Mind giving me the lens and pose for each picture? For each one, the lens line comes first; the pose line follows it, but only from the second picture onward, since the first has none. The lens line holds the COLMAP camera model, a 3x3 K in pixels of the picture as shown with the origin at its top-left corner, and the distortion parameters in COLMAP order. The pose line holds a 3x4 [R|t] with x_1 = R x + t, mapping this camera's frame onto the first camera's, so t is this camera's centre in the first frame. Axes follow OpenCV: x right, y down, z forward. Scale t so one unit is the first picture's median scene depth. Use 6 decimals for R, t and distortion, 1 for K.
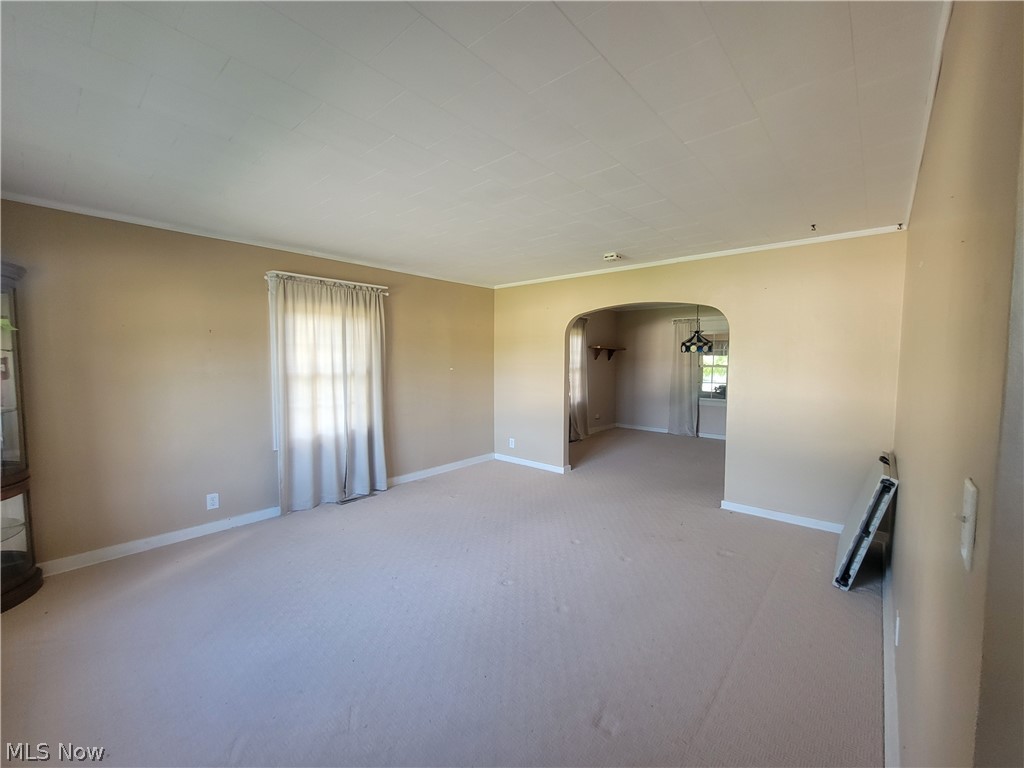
lens RADIAL K [[424.3, 0, 510.7], [0, 424.3, 385.0], [0, 0, 1]] dist [0.006976, 0.000029]
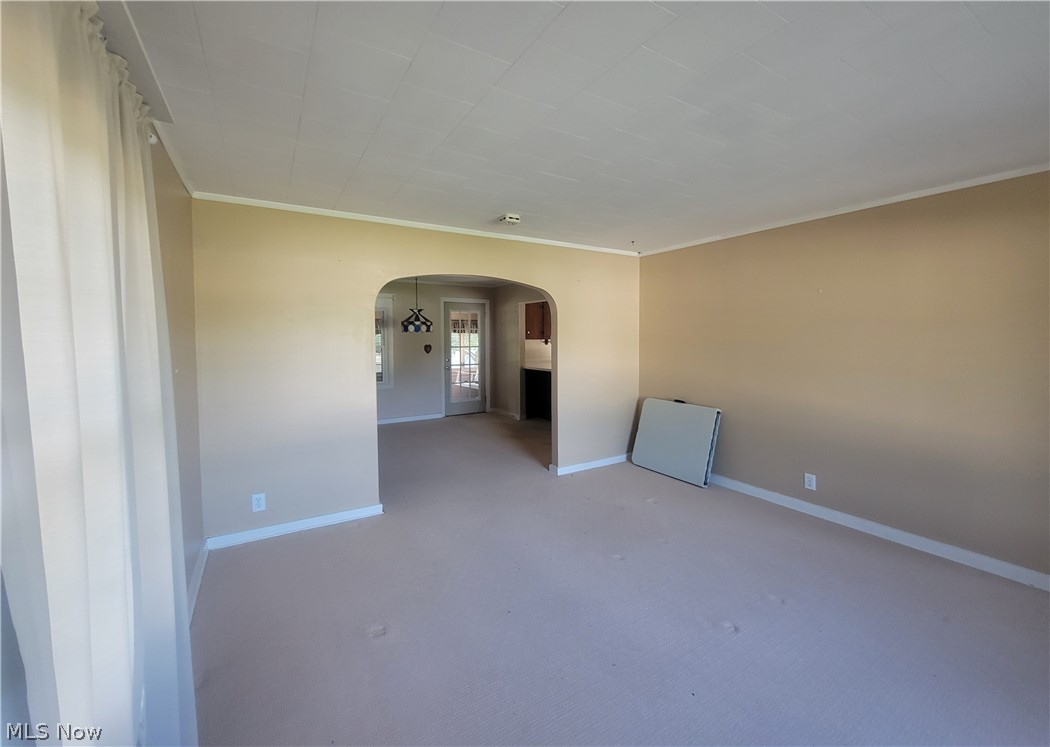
lens RADIAL K [[418.0, 0, 524.6], [0, 418.0, 368.2], [0, 0, 1]] dist [-0.002512, -0.000208]
pose [[0.308682, -0.082133, 0.947612, -0.360109], [0.064757, 0.995768, 0.065212, -0.042609], [-0.948958, 0.041235, 0.312695, 0.488515]]
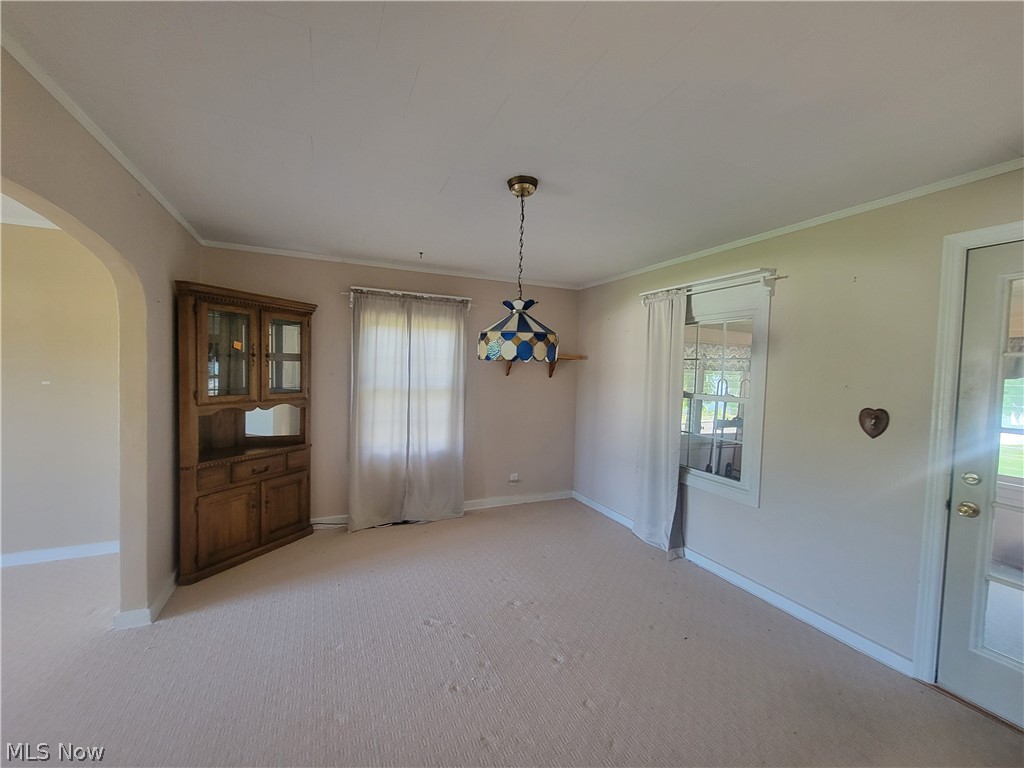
lens RADIAL K [[424.3, 0, 507.3], [0, 424.3, 383.1], [0, 0, 1]] dist [0.006976, 0.000029]
pose [[0.904488, 0.025315, -0.425748, 0.581756], [-0.041871, 0.998685, -0.029570, -0.044443], [0.424440, 0.044572, 0.904358, 0.654656]]
